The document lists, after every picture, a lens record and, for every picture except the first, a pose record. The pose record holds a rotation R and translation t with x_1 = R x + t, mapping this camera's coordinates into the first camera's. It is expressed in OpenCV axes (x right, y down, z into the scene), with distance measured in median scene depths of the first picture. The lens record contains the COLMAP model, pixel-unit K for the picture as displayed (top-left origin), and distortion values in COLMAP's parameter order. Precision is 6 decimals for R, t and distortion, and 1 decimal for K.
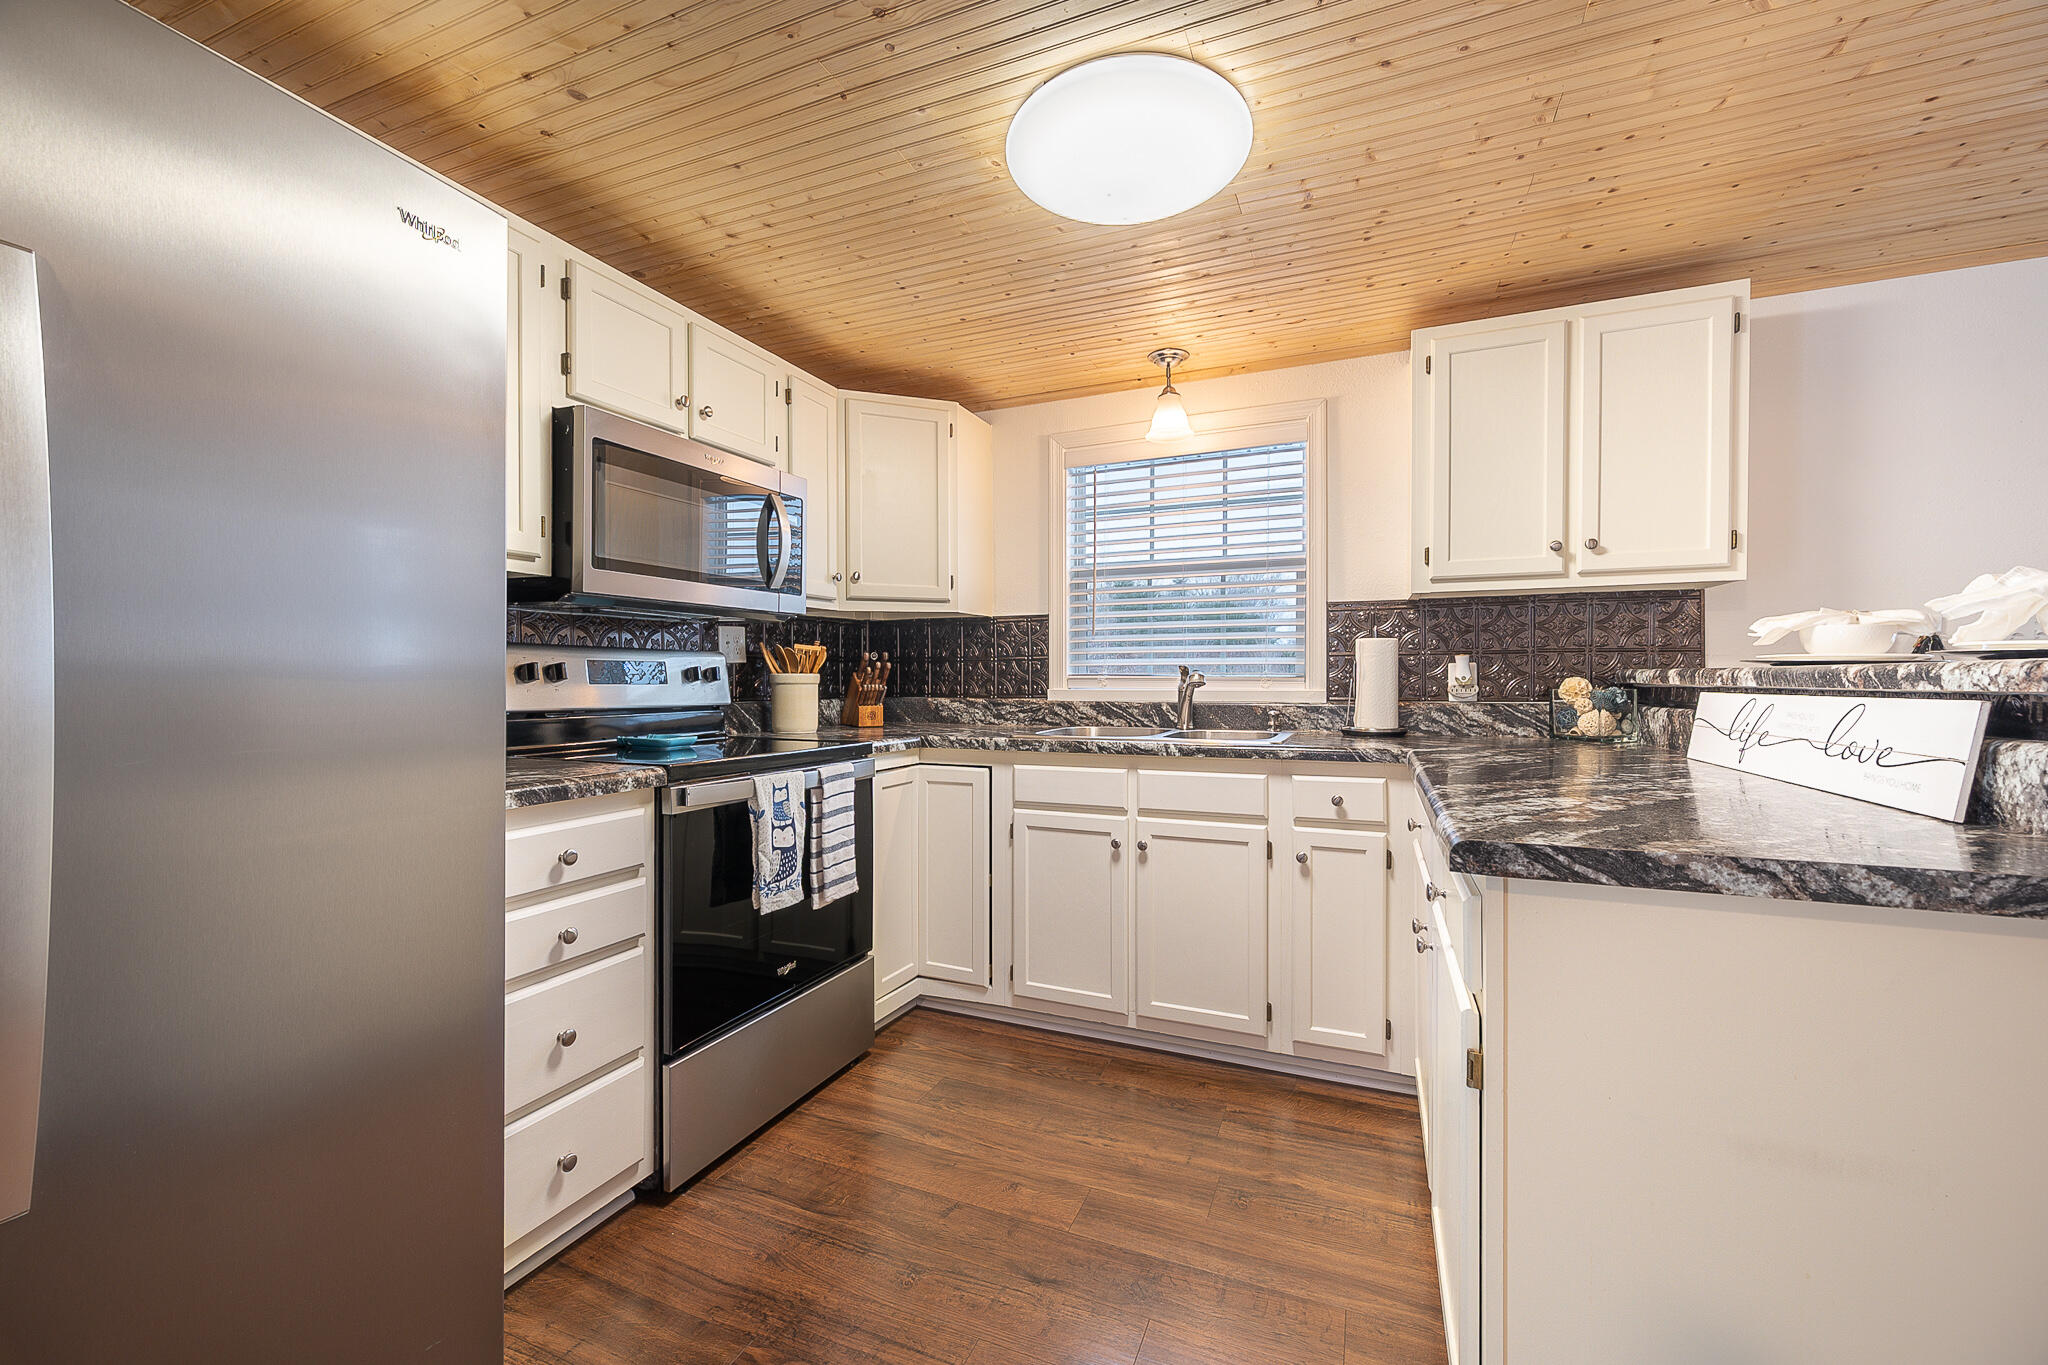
lens RADIAL K [[817.2, 0, 1033.4], [0, 817.2, 683.0], [0, 0, 1]] dist [0.000164, 0.000004]
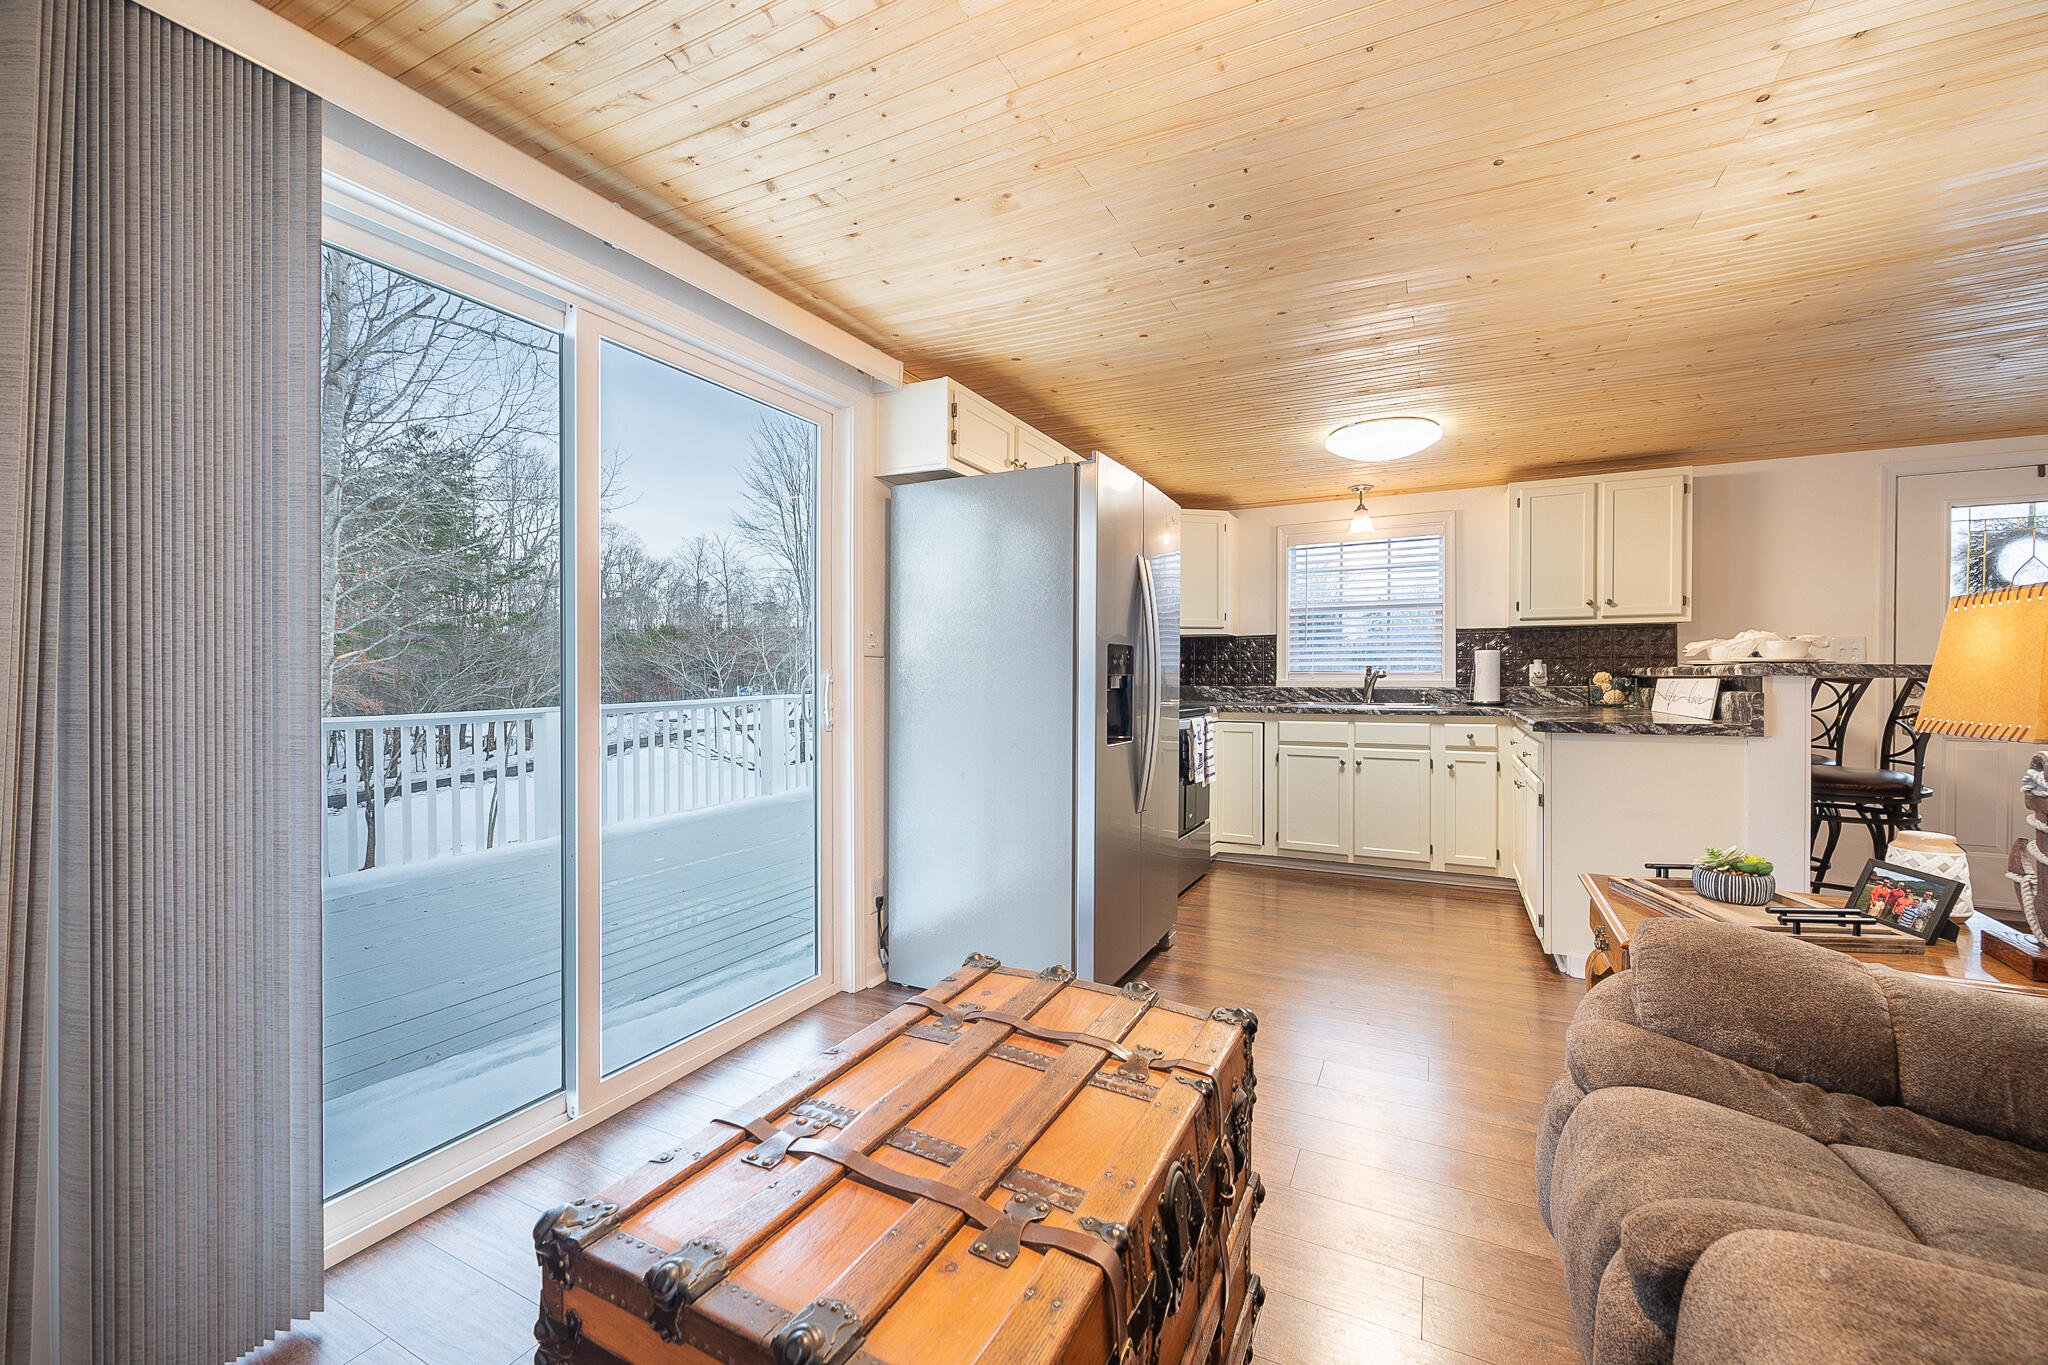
lens RADIAL K [[934.0, 0, 960.1], [0, 934.0, 682.3], [0, 0, 1]] dist [0.000287, -0.000029]
pose [[0.997370, 0.000403, -0.072480, -0.581332], [-0.000456, 1.000000, -0.000721, 0.016638], [0.072479, 0.000752, 0.997370, -1.117418]]
